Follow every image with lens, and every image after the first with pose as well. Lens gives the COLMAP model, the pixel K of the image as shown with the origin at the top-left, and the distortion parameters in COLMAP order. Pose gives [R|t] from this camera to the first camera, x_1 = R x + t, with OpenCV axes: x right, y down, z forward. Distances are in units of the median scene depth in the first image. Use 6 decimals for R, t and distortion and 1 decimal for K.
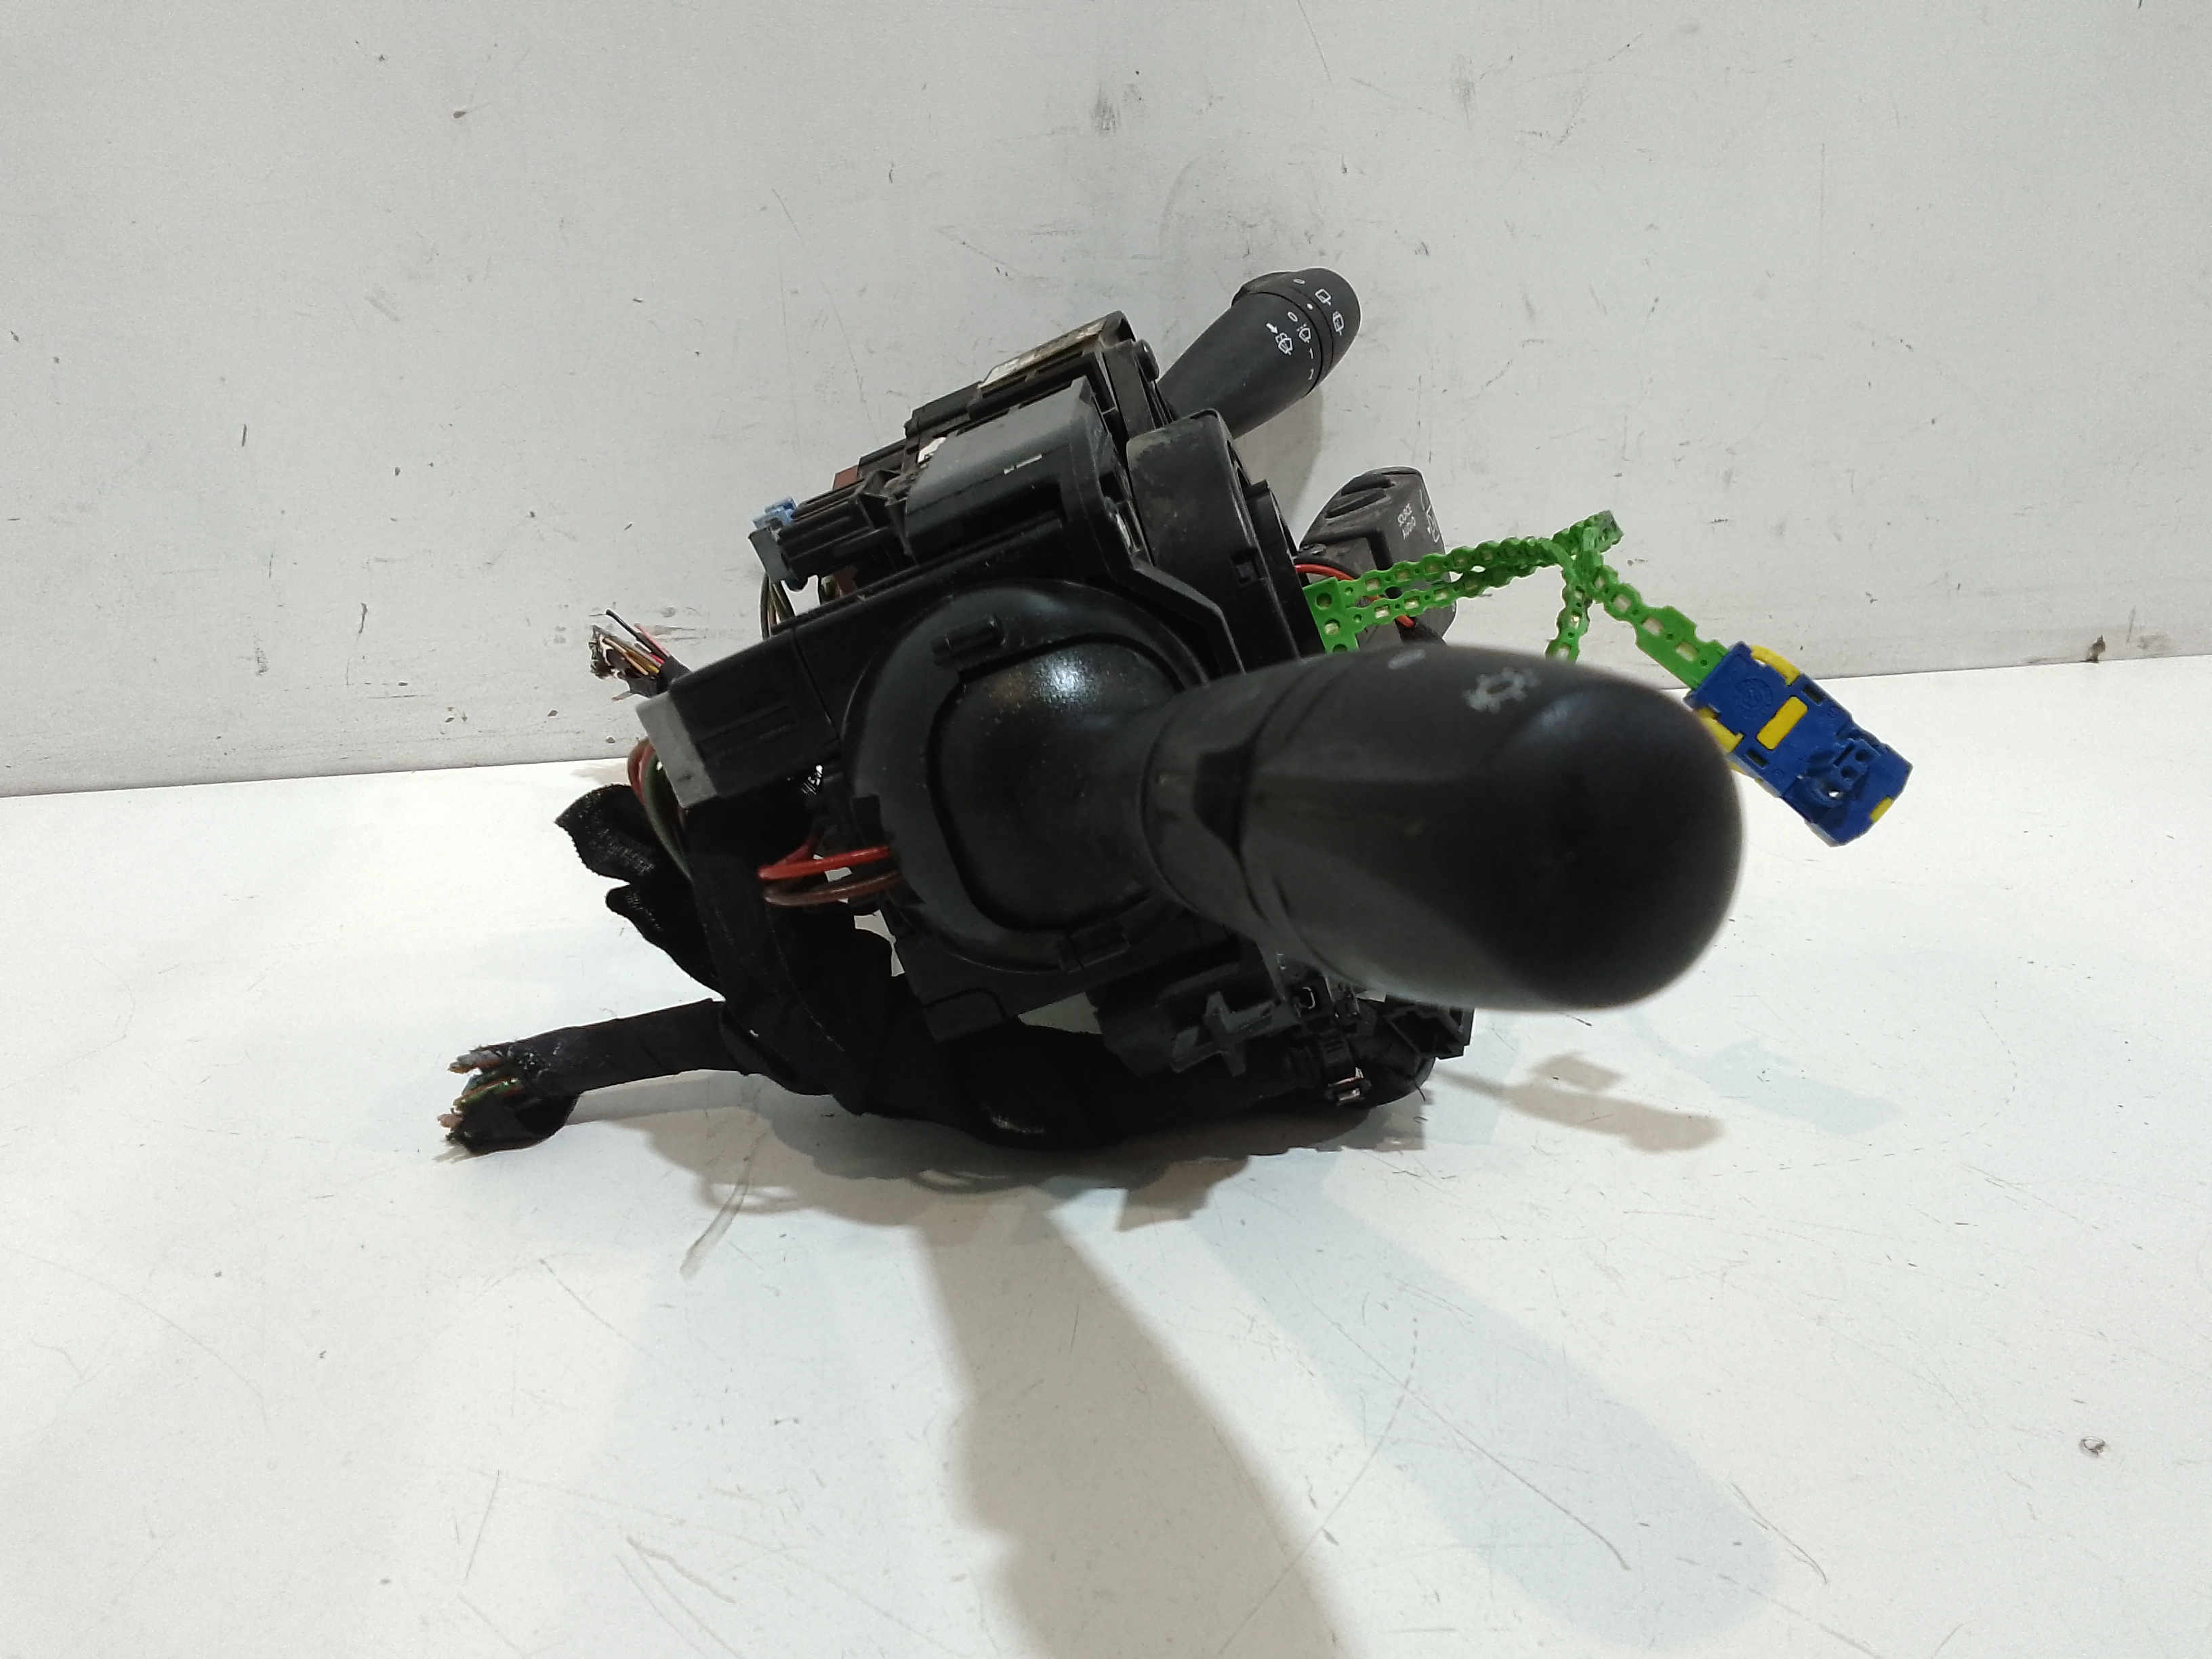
lens RADIAL K [[1677.7, 0, 1123.9], [0, 1677.7, 828.6], [0, 0, 1]] dist [0.061724, -0.097097]
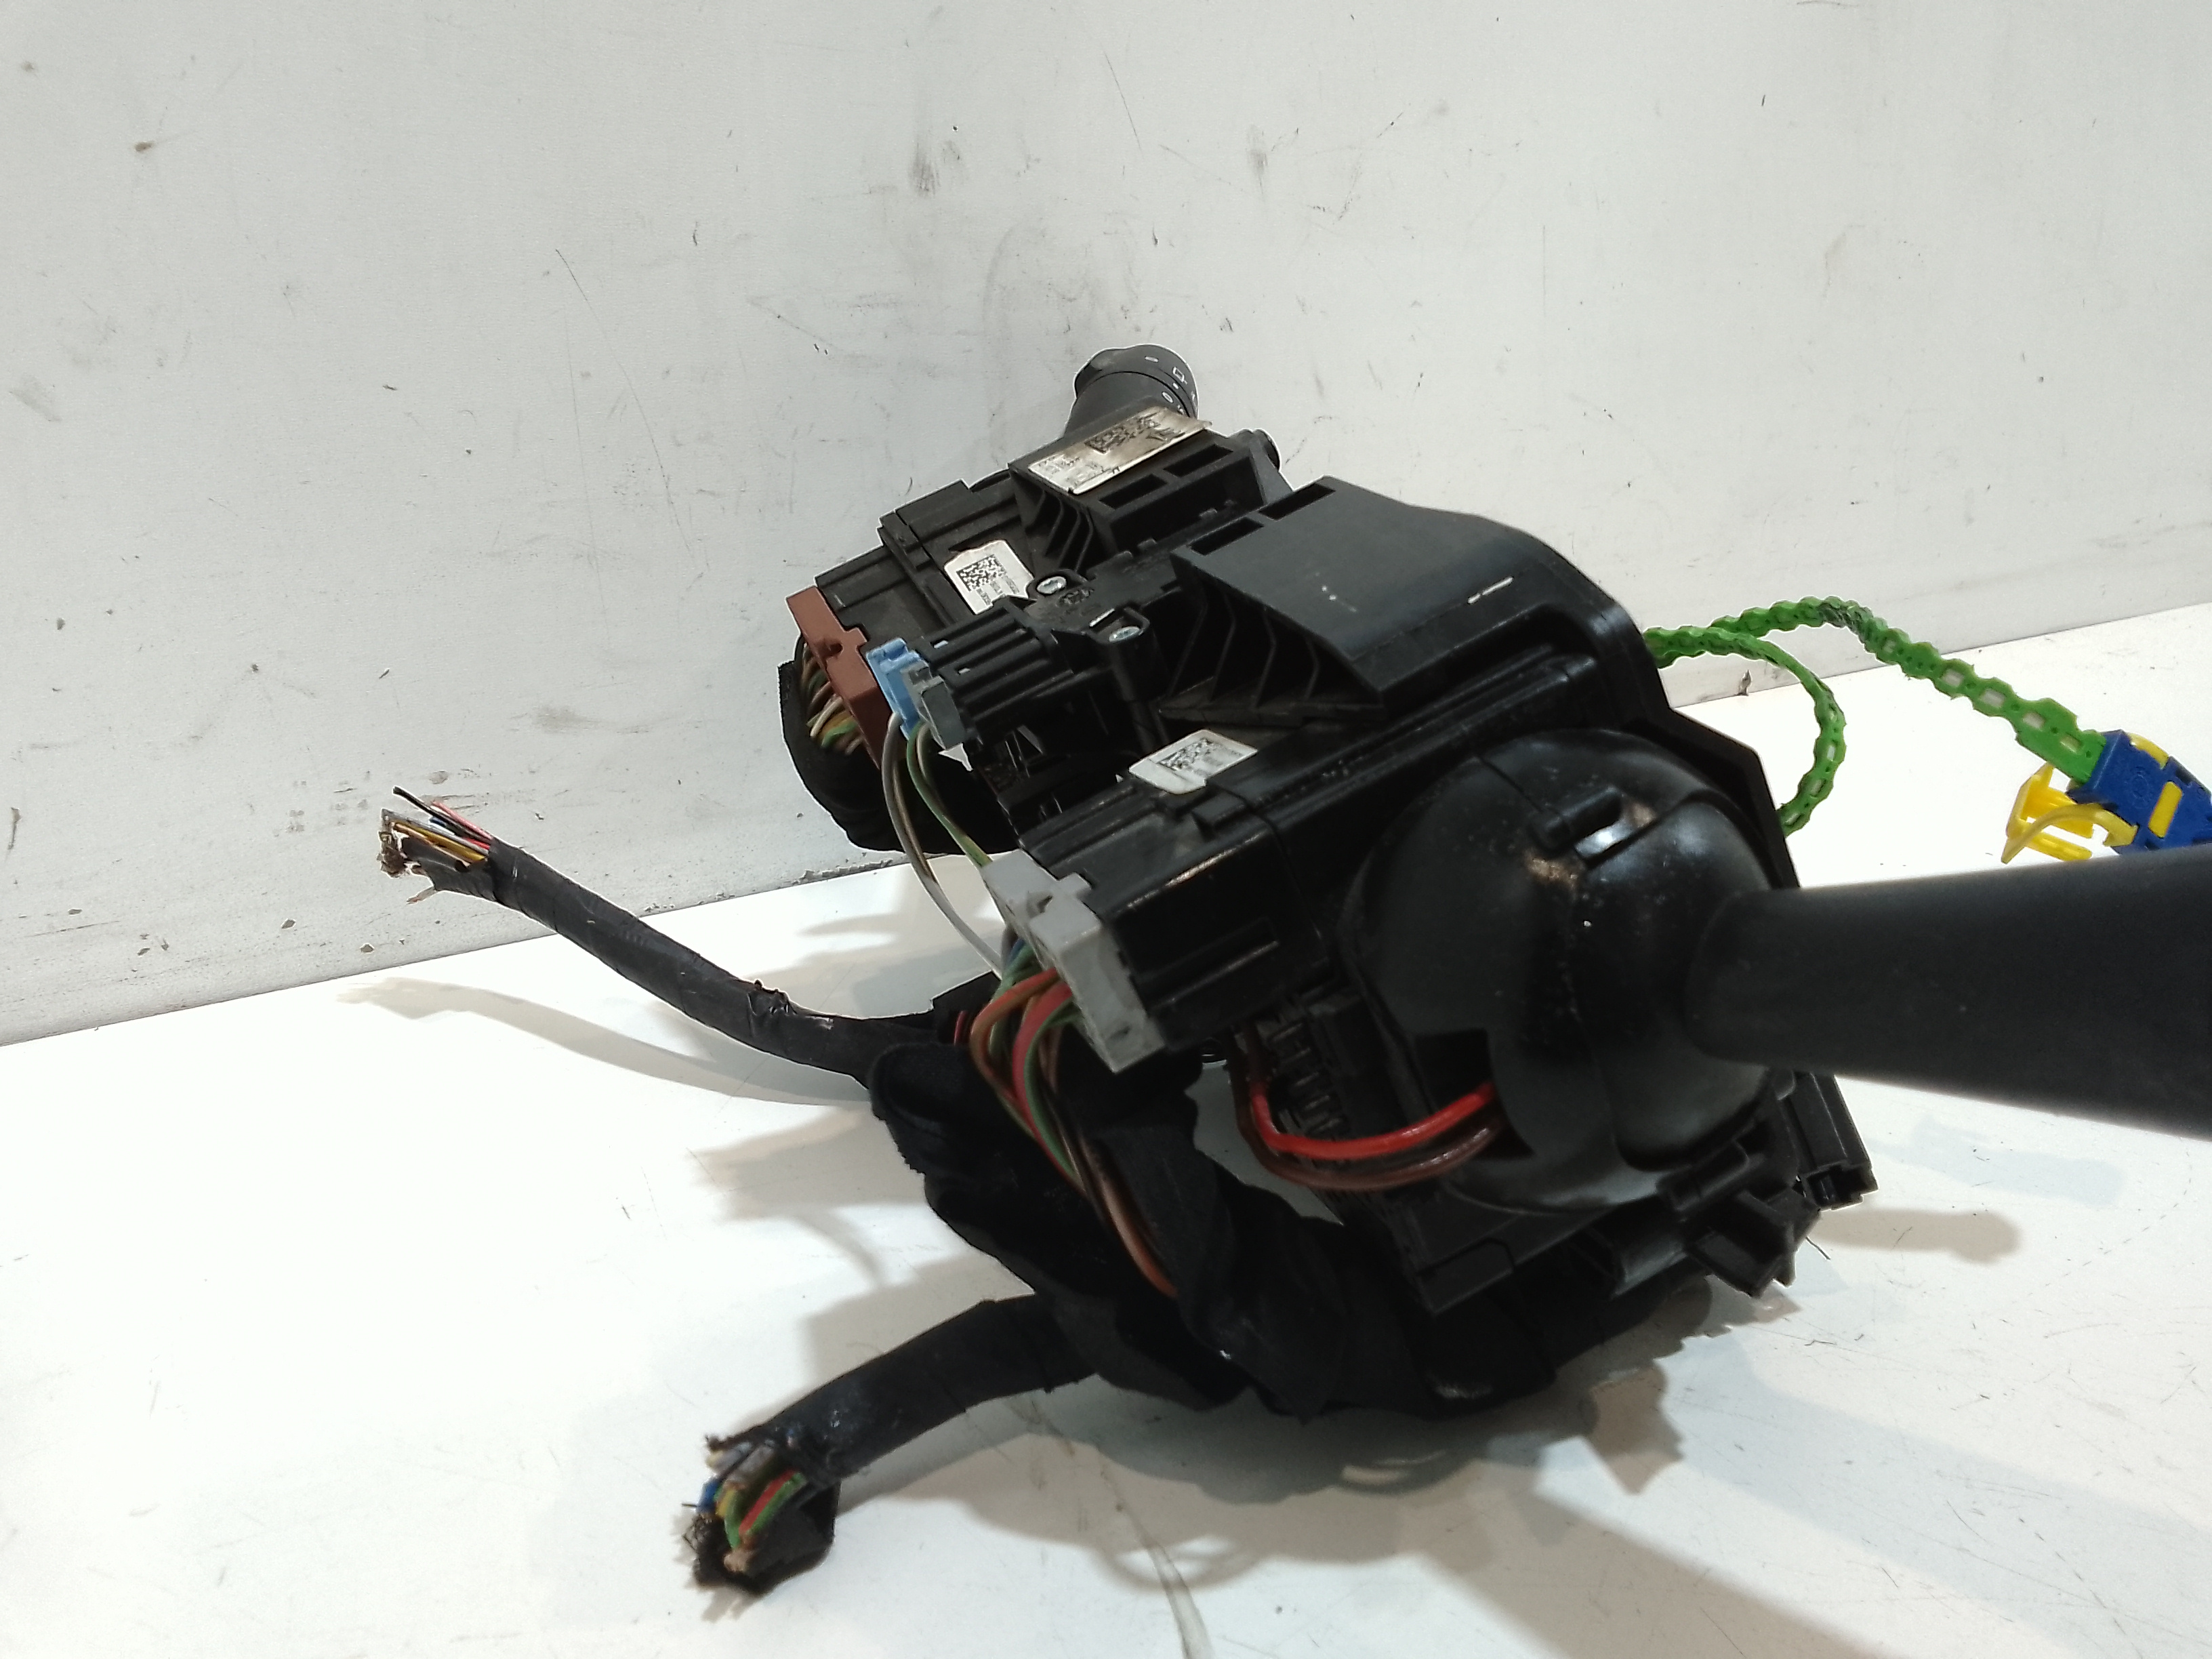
lens RADIAL K [[1677.7, 0, 1123.9], [0, 1677.7, 828.6], [0, 0, 1]] dist [0.061724, -0.097097]
pose [[0.925985, -0.107086, 0.362055, -0.271026], [0.120283, 0.992640, -0.014036, -0.057002], [-0.357887, 0.056546, 0.932051, 0.157319]]
